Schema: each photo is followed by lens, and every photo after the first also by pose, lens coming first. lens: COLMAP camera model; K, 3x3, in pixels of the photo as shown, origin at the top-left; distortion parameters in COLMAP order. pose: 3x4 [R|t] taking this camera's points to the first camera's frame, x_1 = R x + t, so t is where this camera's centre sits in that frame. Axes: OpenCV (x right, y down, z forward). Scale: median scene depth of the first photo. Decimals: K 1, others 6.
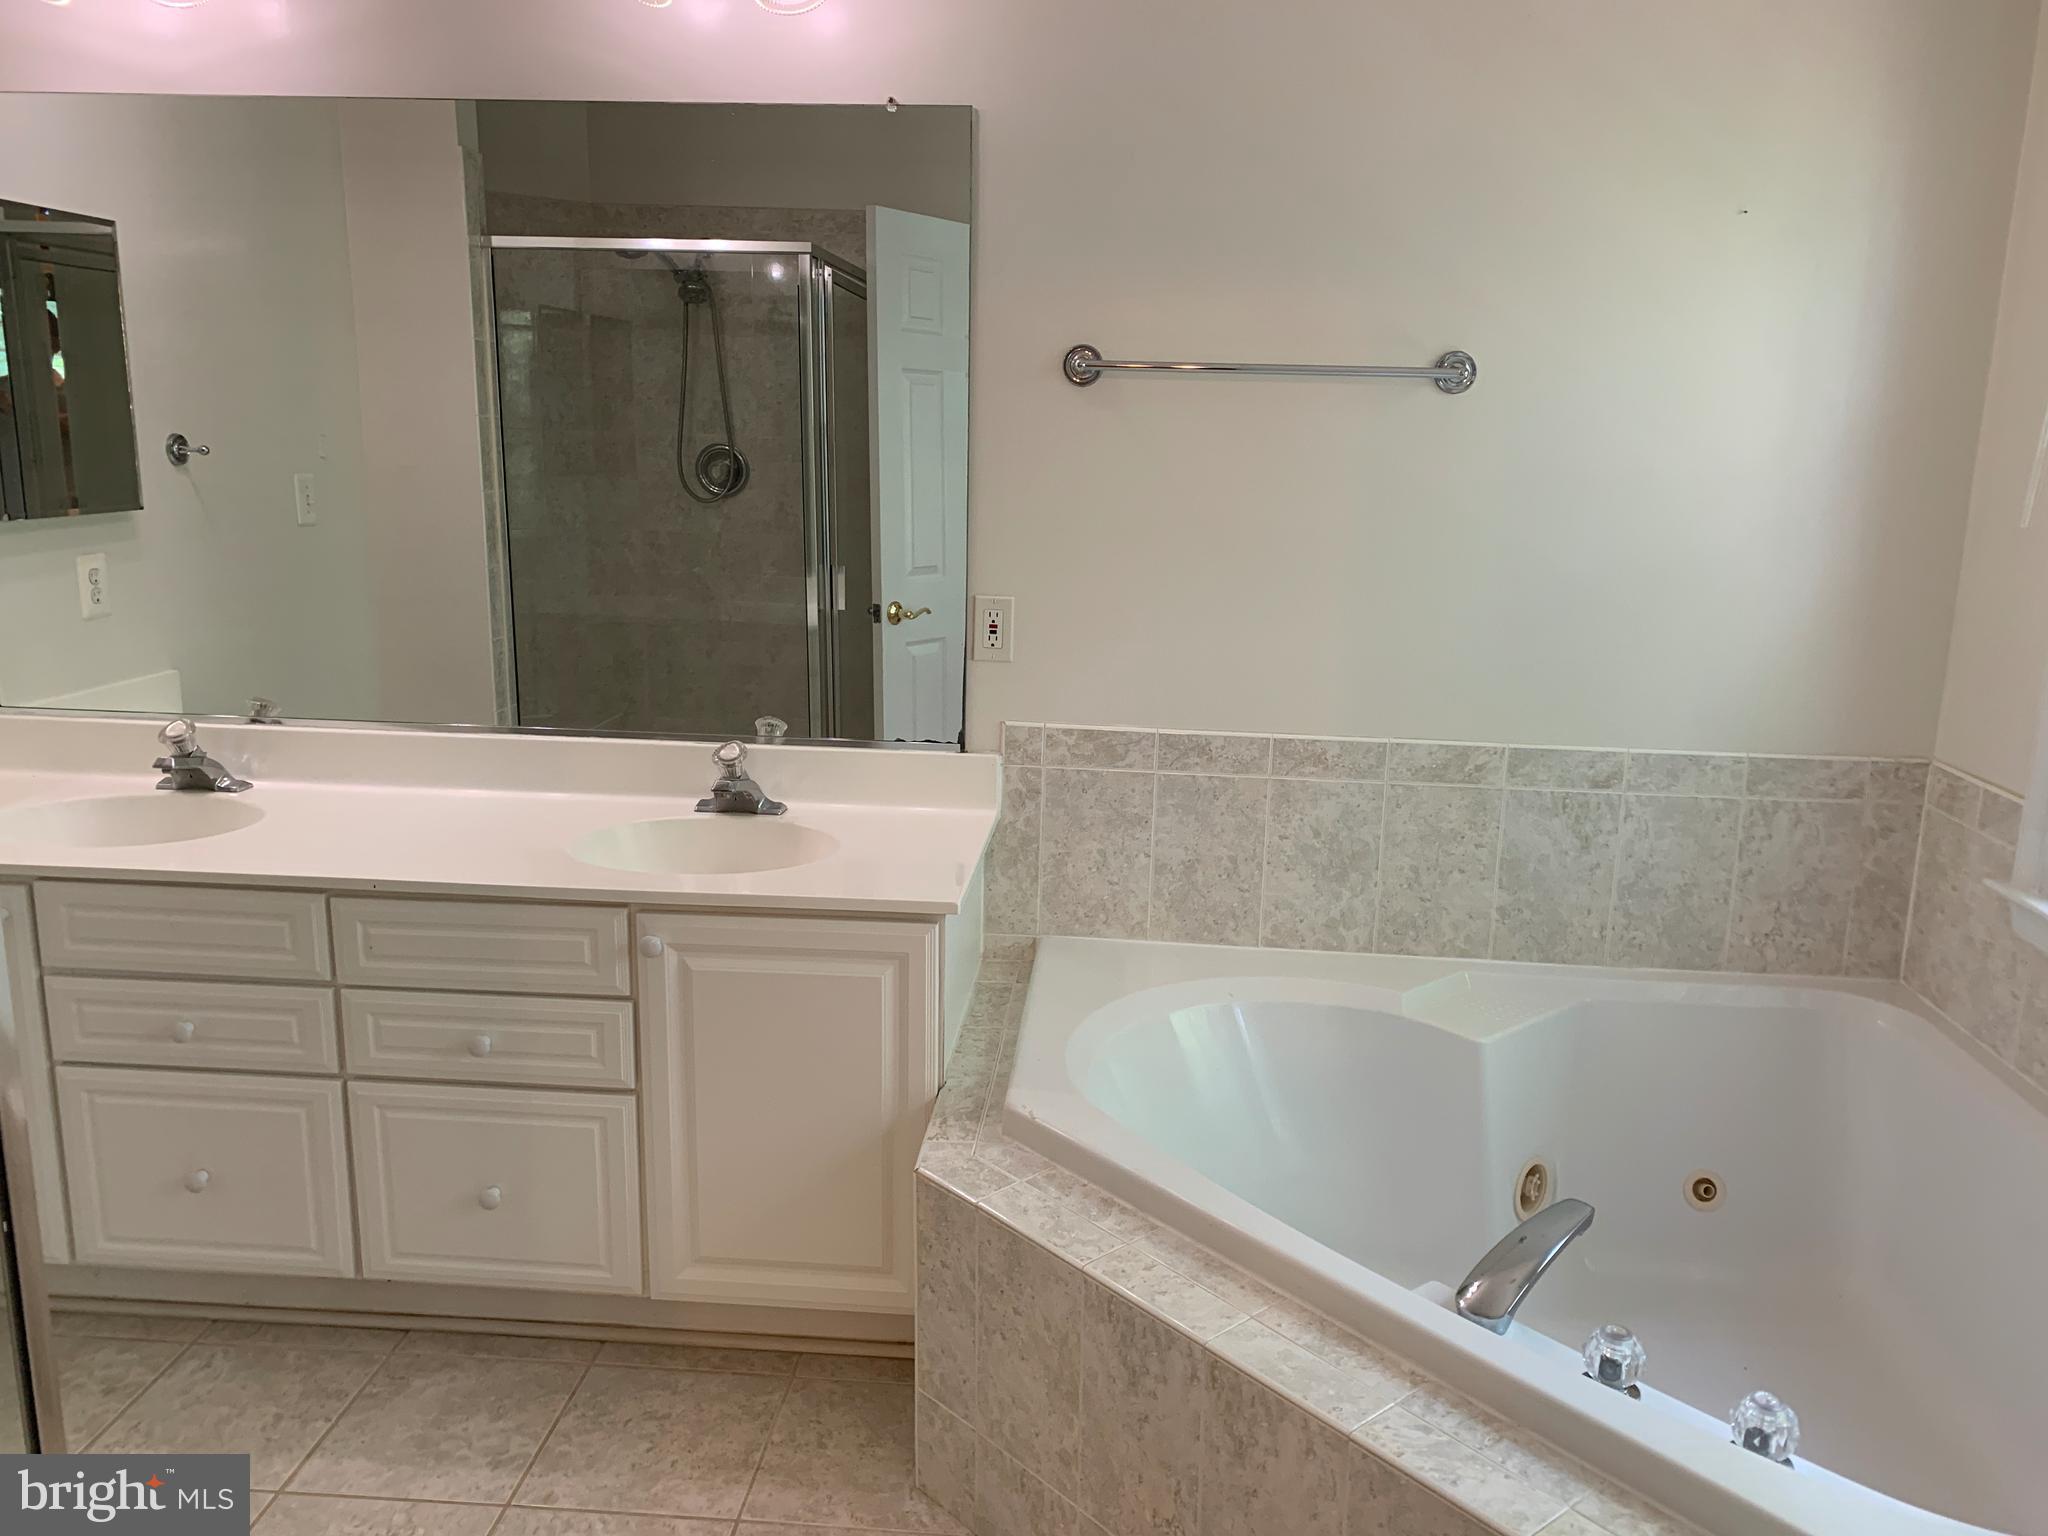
lens RADIAL K [[1564.8, 0, 1024.0], [0, 1564.8, 768.0], [0, 0, 1]] dist [0.029442, -0.050285]
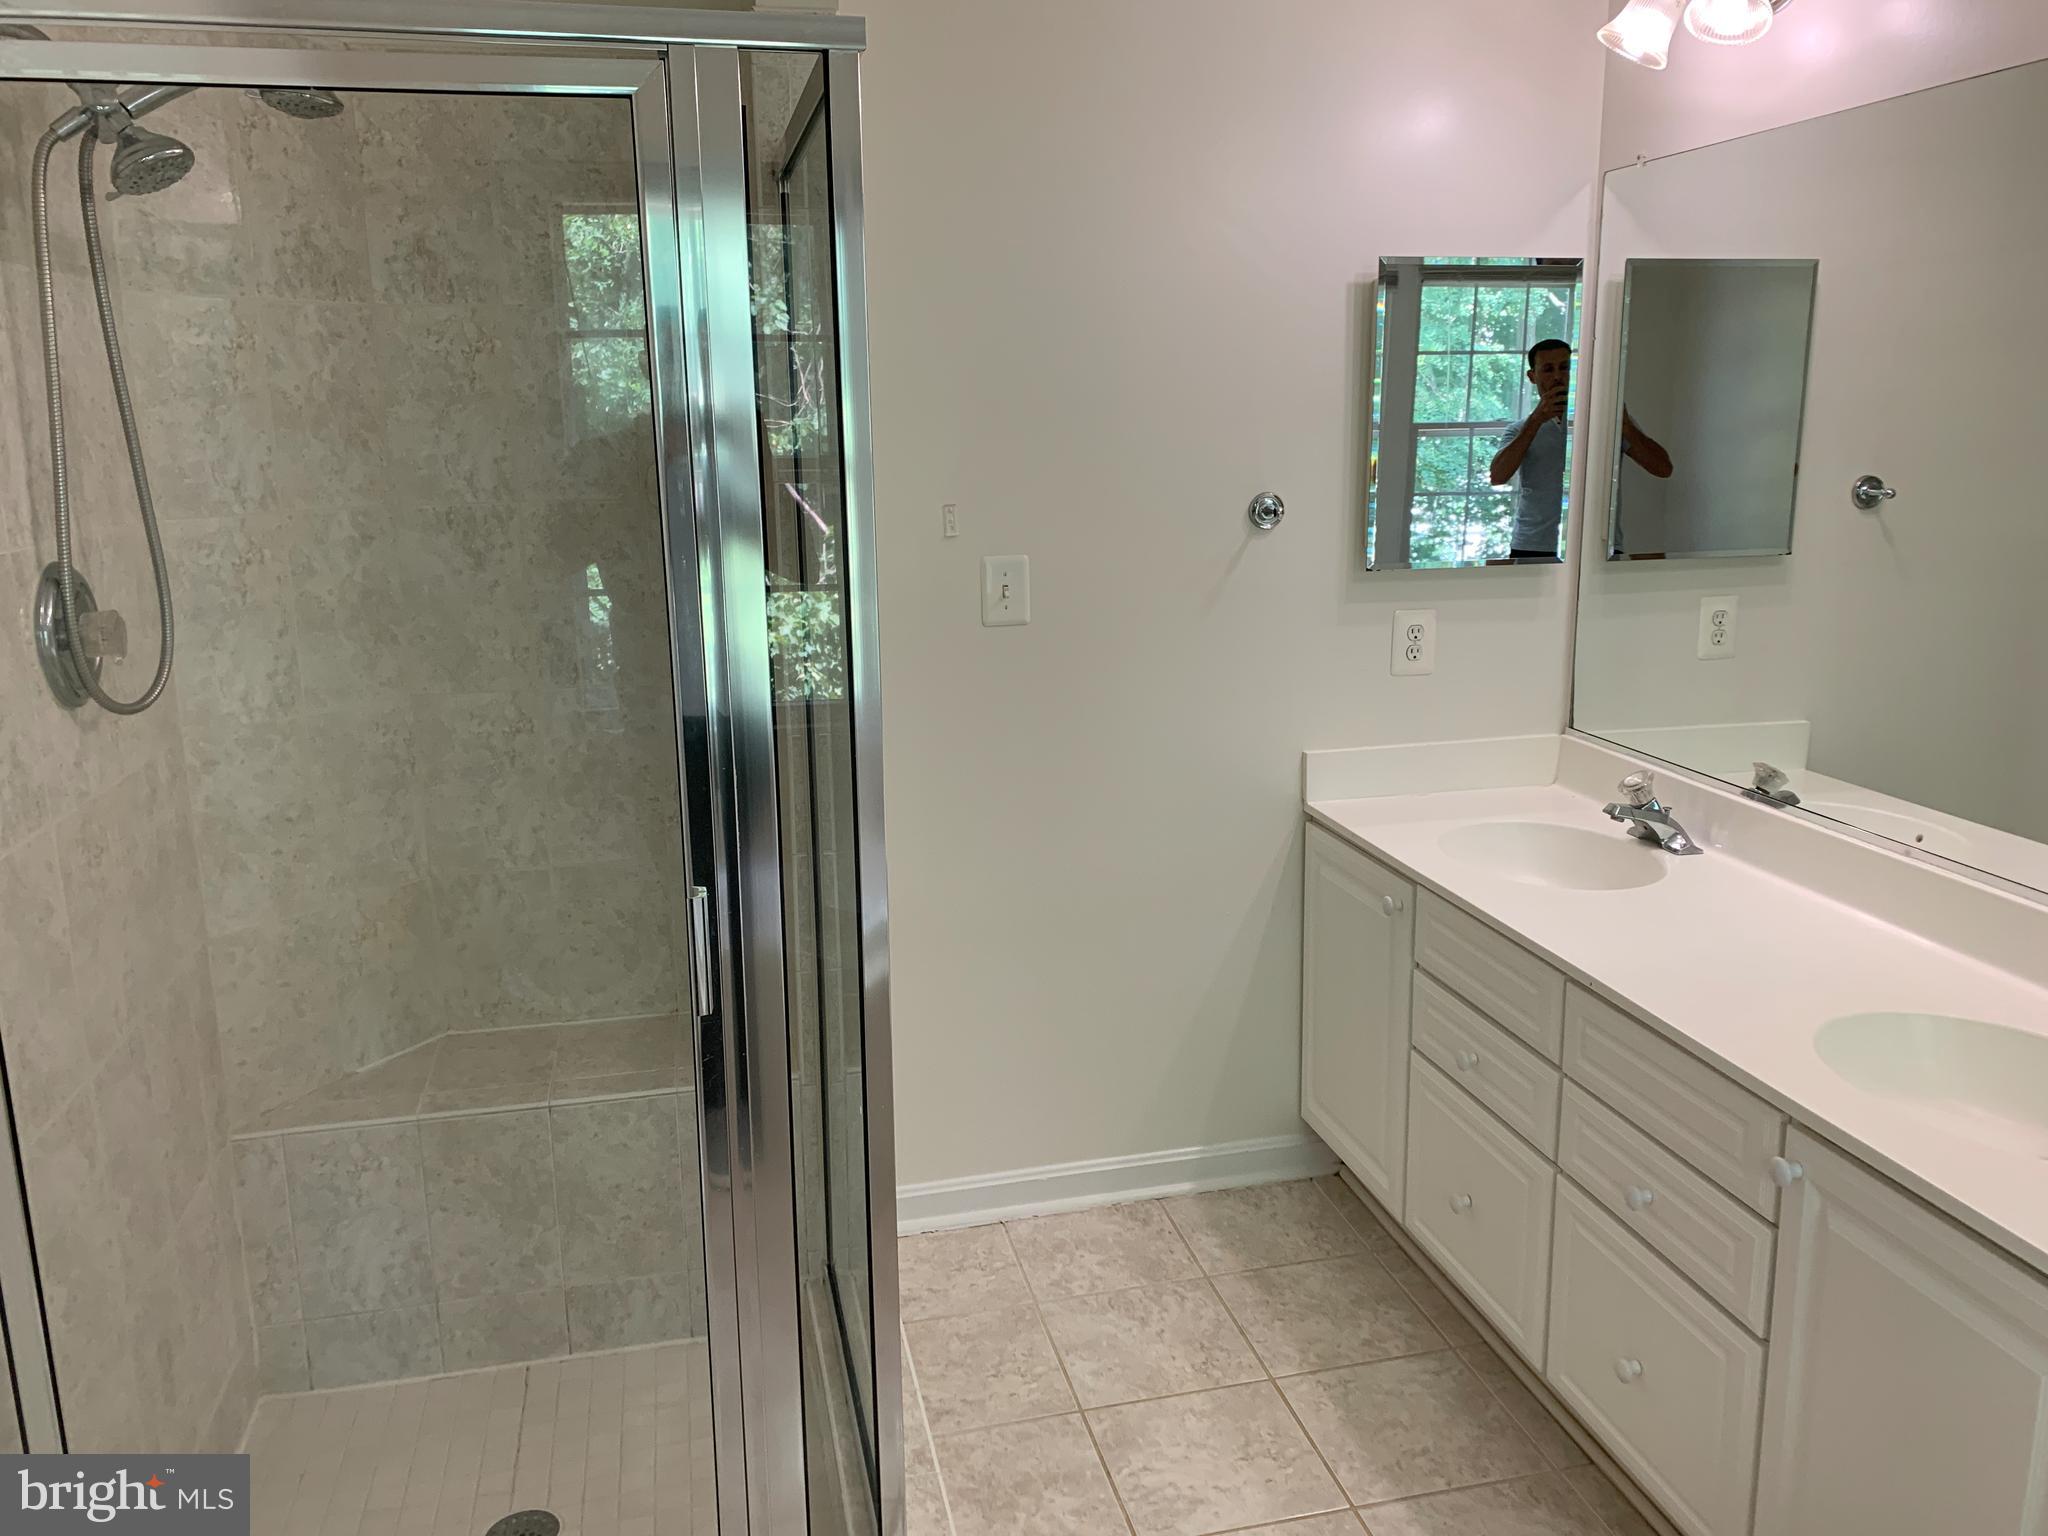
lens RADIAL K [[1564.8, 0, 1024.0], [0, 1564.8, 768.0], [0, 0, 1]] dist [0.029442, -0.050285]
pose [[0.297861, 0.187324, -0.936049, 0.271425], [-0.189354, 0.972668, 0.134398, -0.090962], [0.935641, 0.137213, 0.325191, 0.306129]]
